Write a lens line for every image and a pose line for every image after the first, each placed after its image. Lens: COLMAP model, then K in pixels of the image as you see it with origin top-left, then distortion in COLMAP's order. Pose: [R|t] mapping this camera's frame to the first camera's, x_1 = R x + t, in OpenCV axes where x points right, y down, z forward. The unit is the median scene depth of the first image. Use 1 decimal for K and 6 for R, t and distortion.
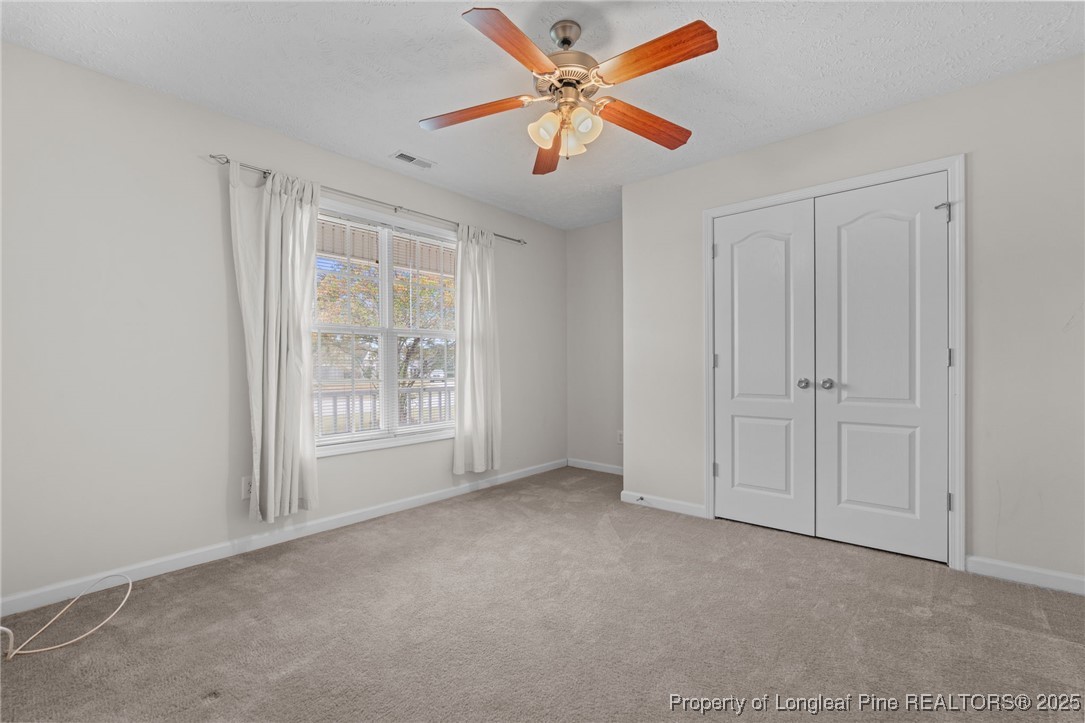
lens RADIAL K [[474.7, 0, 541.7], [0, 474.7, 367.3], [0, 0, 1]] dist [-0.004816, -0.000206]
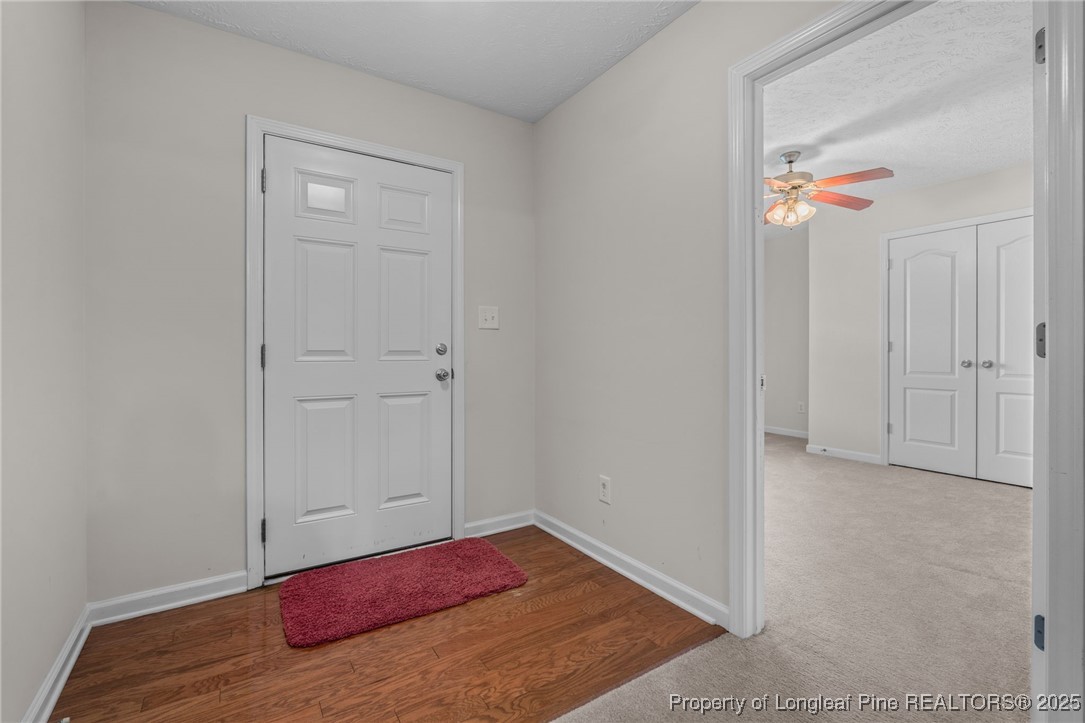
lens RADIAL K [[480.6, 0, 532.7], [0, 480.6, 354.4], [0, 0, 1]] dist [-0.003503, -0.000573]
pose [[0.959428, 0.003810, -0.281929, -0.245574], [-0.002235, 0.999980, 0.005906, 0.002306], [0.281946, -0.005037, 0.959417, -0.651987]]
